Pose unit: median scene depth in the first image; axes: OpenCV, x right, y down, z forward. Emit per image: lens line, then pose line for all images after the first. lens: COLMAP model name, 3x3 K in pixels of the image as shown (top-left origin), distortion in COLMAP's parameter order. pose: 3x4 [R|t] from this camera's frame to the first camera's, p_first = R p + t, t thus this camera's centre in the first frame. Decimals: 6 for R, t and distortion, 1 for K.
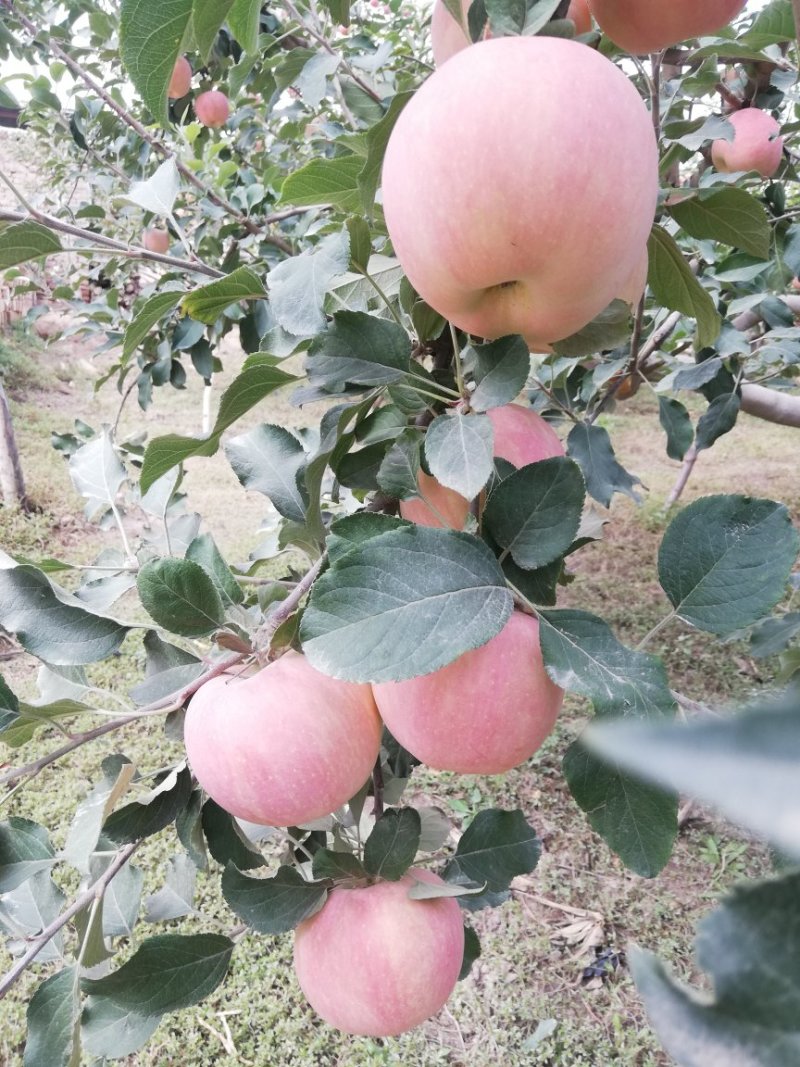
lens RADIAL K [[827.8, 0, 400.0], [0, 827.8, 530.1], [0, 0, 1]] dist [0.038172, -0.036566]
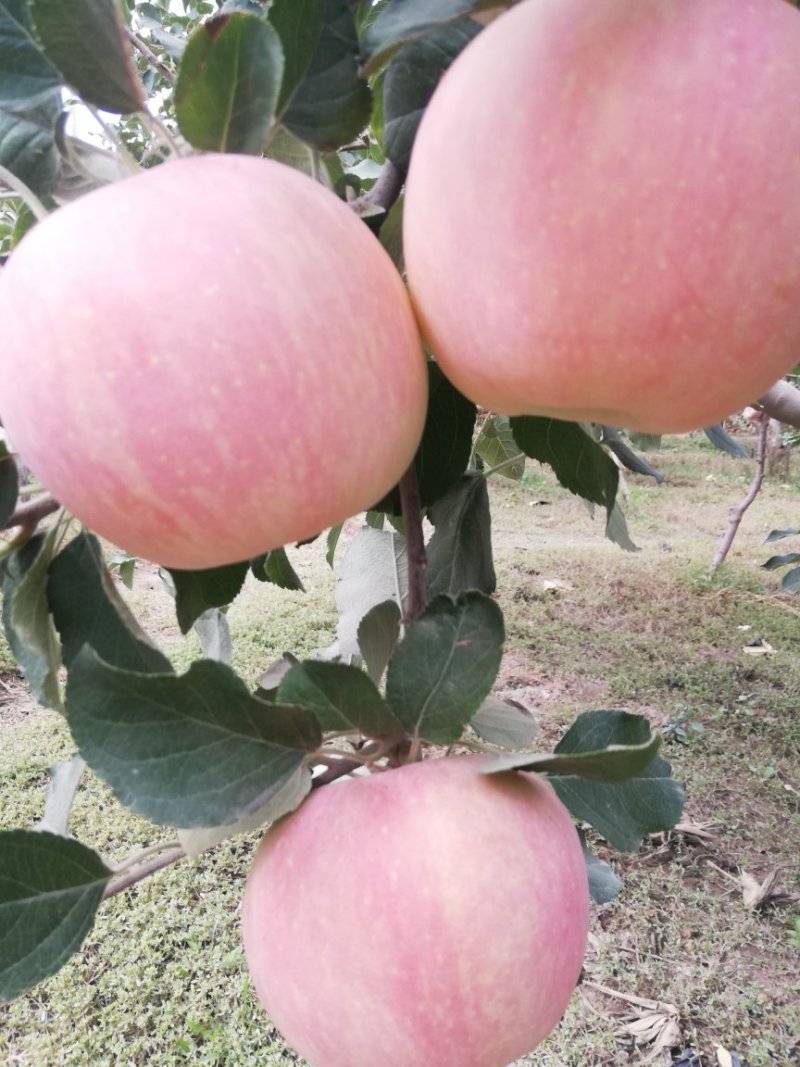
lens RADIAL K [[827.8, 0, 400.0], [0, 827.8, 530.1], [0, 0, 1]] dist [0.038172, -0.036566]
pose [[0.999440, 0.003806, -0.033256, -0.004762], [-0.007342, 0.994248, -0.106848, 0.082924], [0.032658, 0.107032, 0.993719, 0.121241]]
